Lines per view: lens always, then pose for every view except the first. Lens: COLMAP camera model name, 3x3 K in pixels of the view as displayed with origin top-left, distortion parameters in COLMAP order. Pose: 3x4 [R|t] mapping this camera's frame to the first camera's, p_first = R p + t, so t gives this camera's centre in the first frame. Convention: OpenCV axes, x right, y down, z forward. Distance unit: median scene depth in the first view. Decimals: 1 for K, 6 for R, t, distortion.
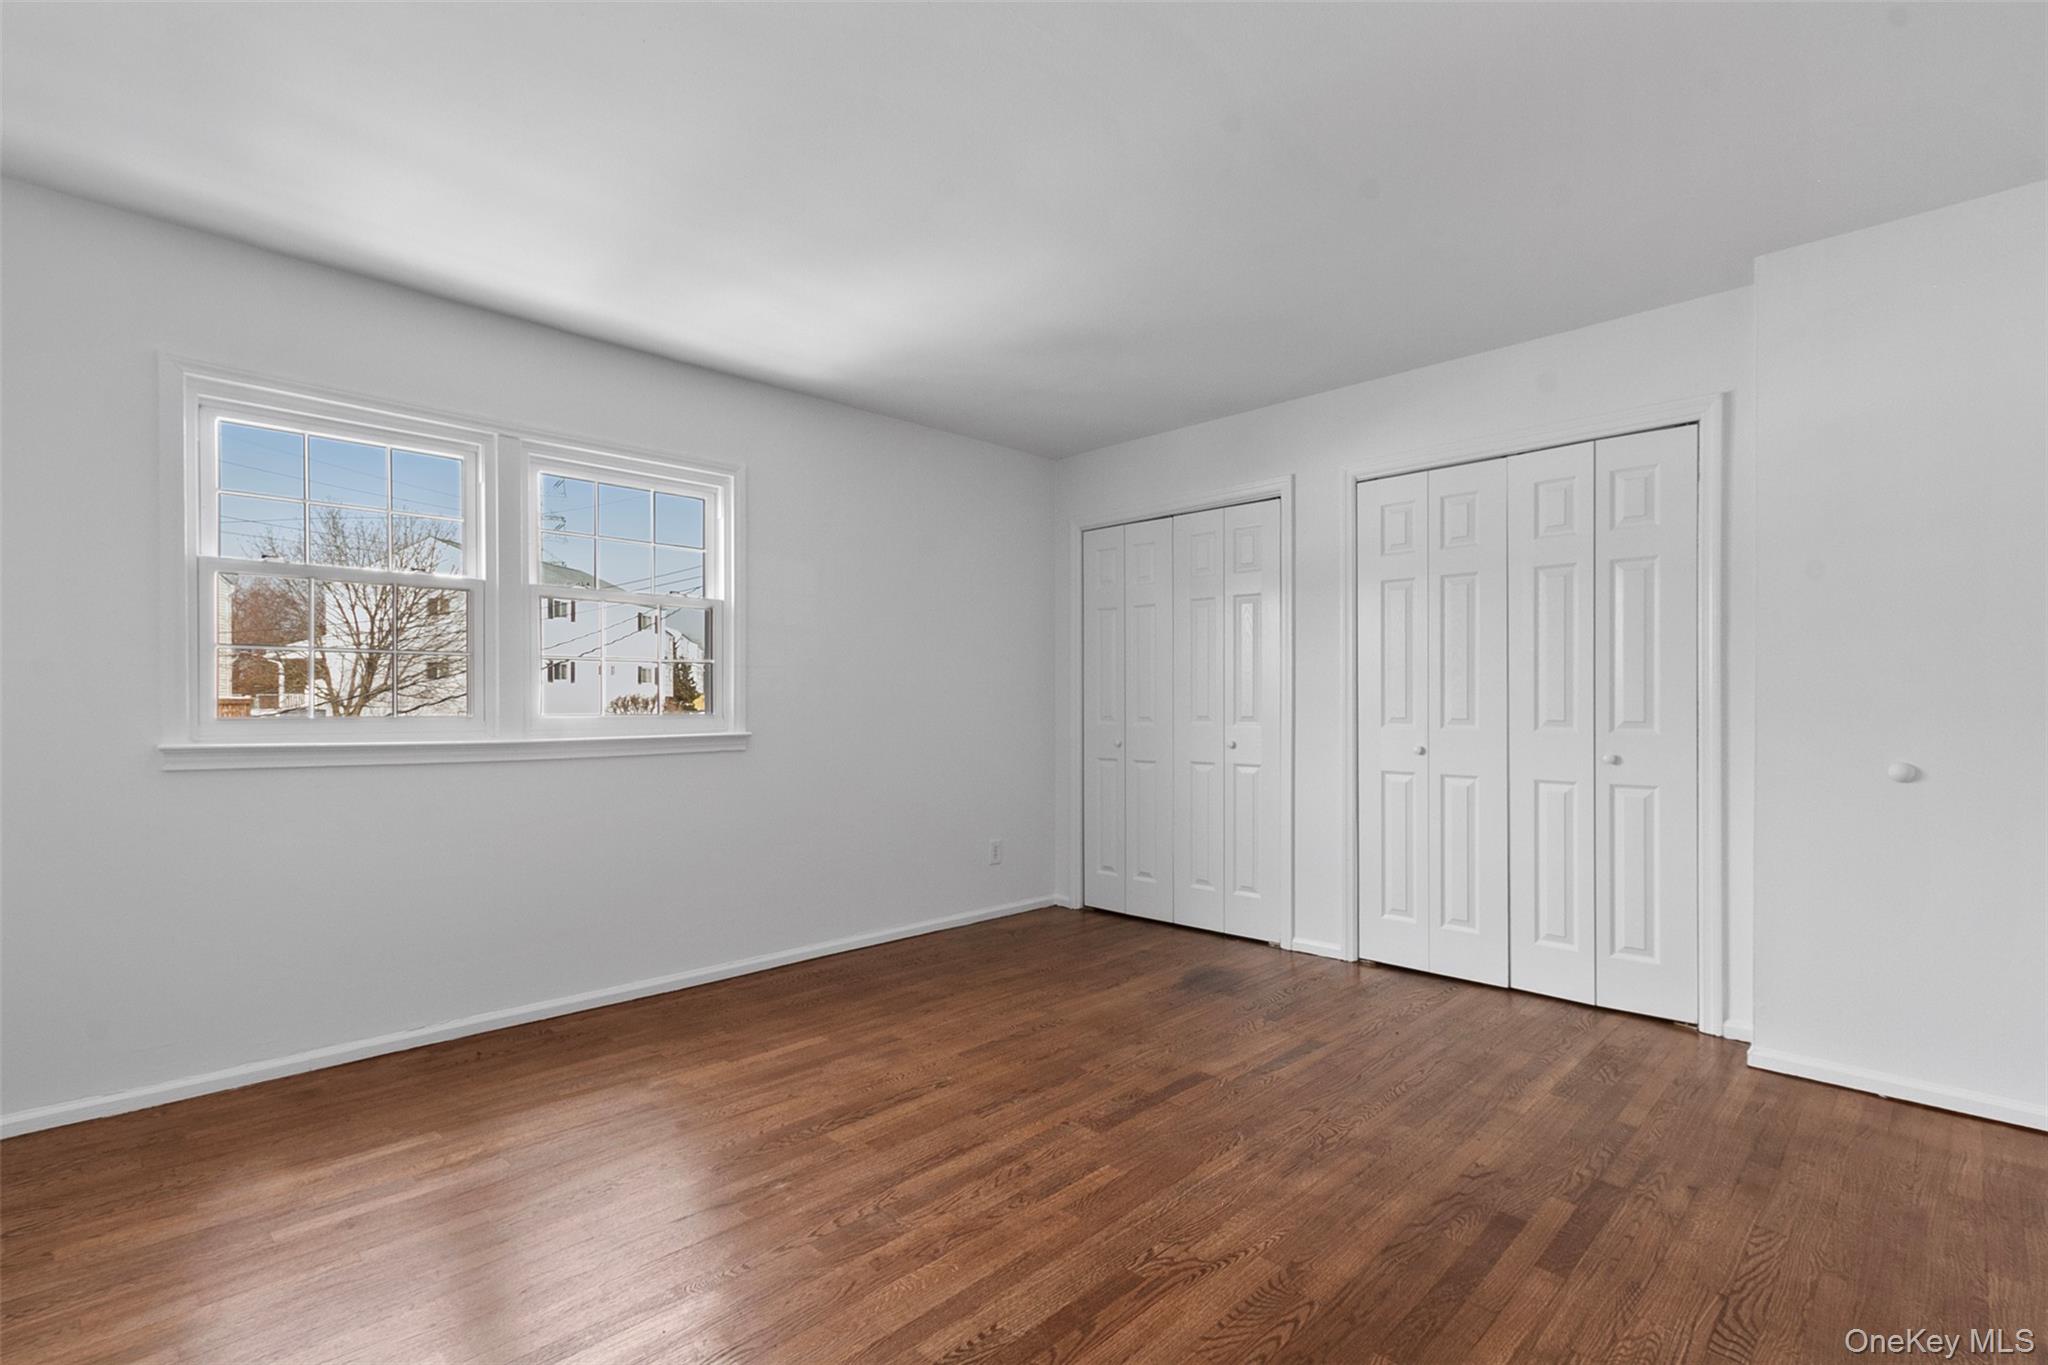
lens RADIAL K [[951.2, 0, 1028.6], [0, 951.2, 703.2], [0, 0, 1]] dist [0.007523, 0.000242]
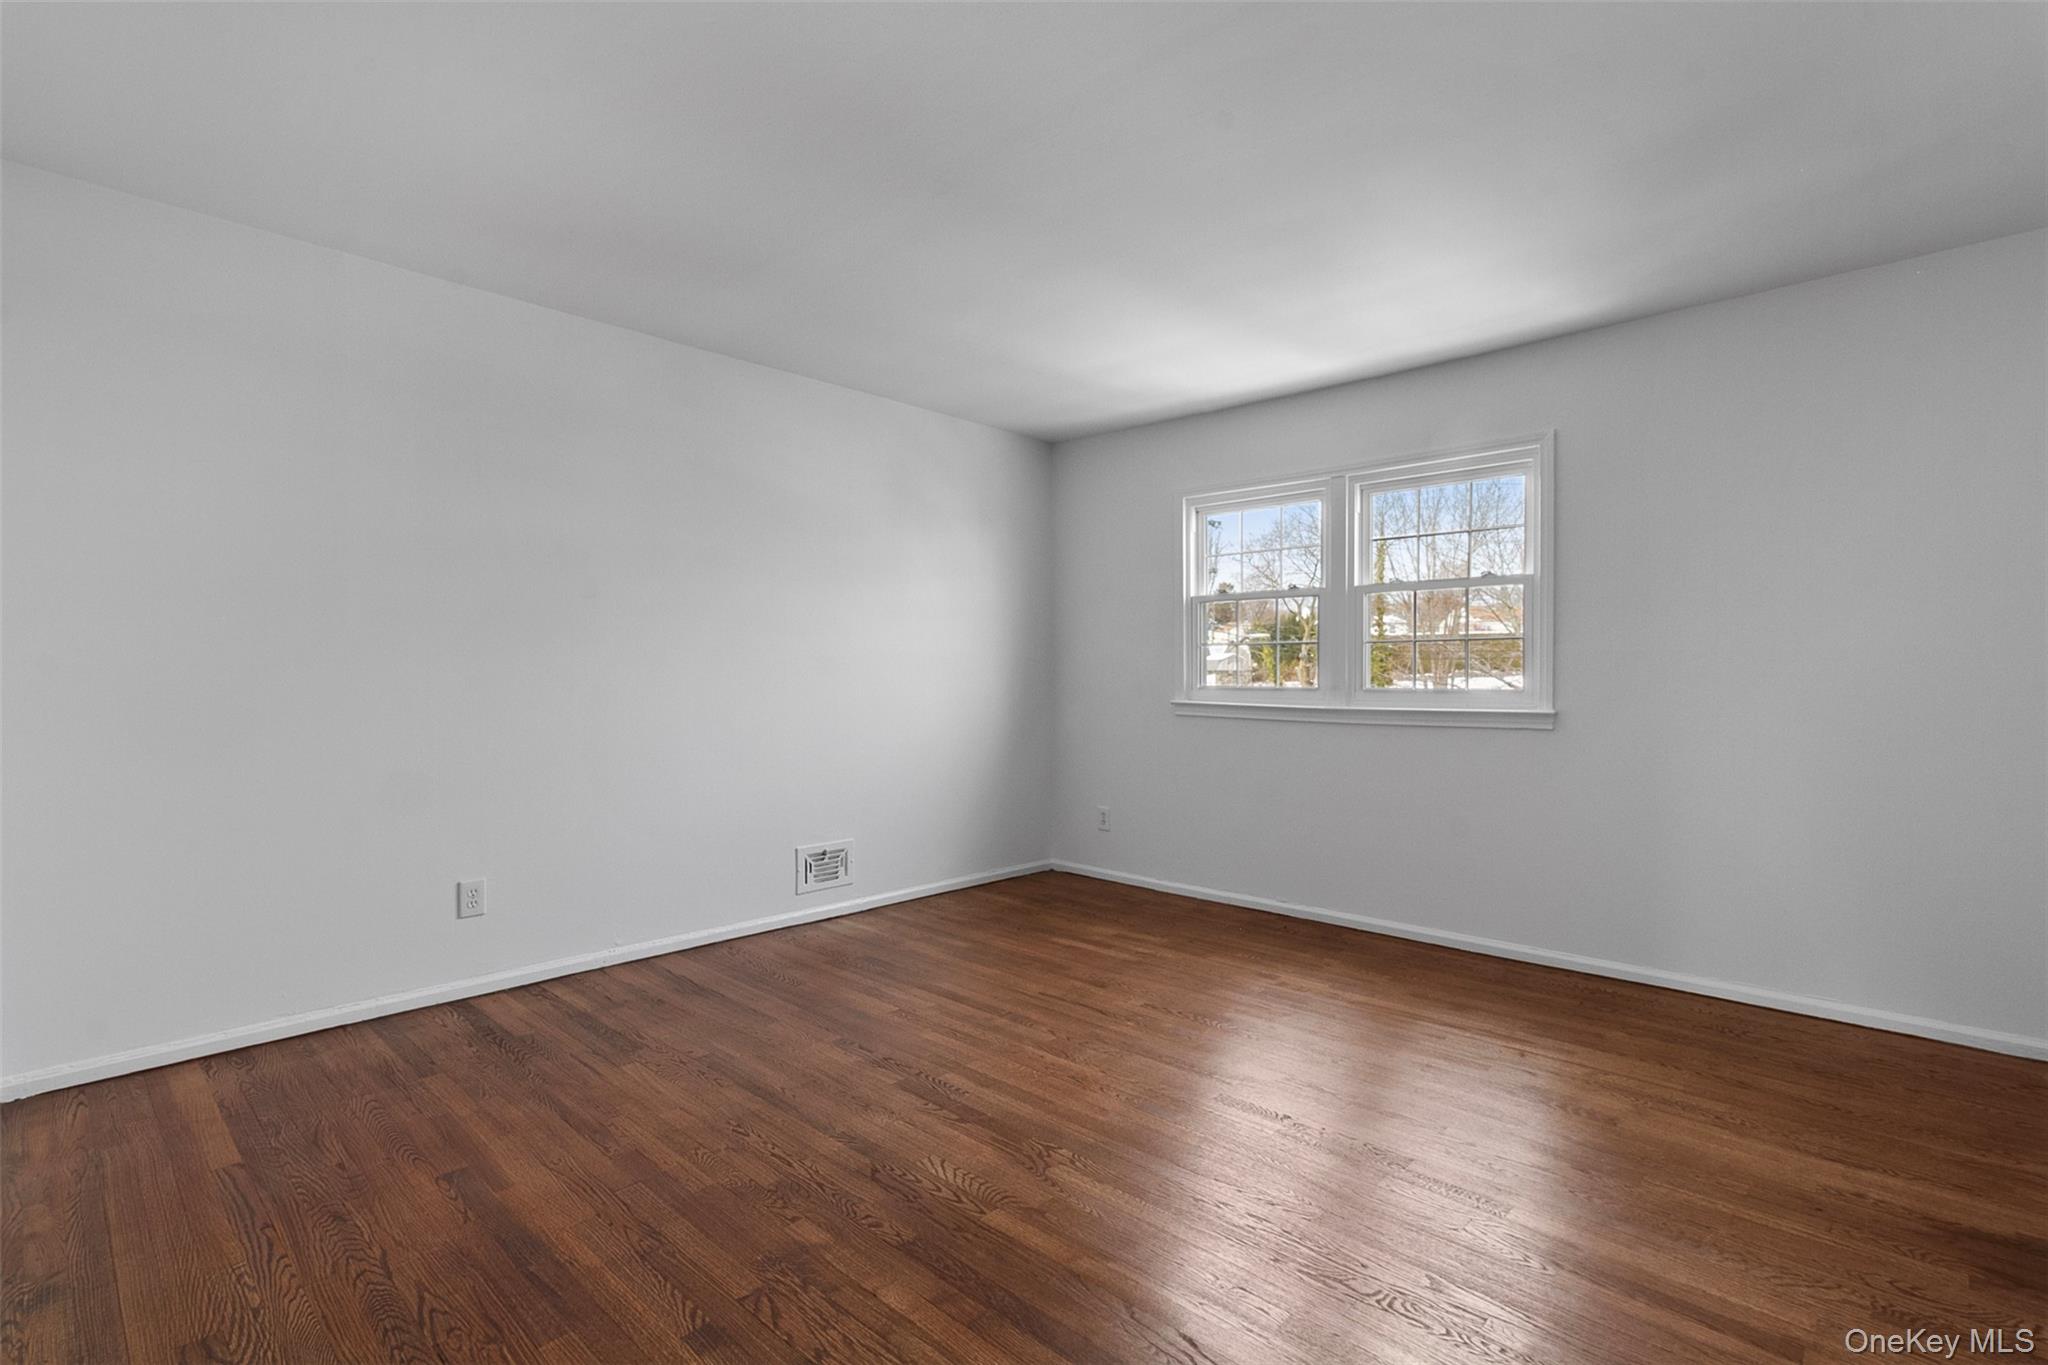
lens RADIAL K [[951.2, 0, 1037.0], [0, 951.2, 672.5], [0, 0, 1]] dist [0.007523, 0.000242]
pose [[0.029569, -0.003473, -0.999557, 0.695184], [-0.002611, 0.999990, -0.003552, -0.003160], [0.999559, 0.002715, 0.029560, 0.501267]]
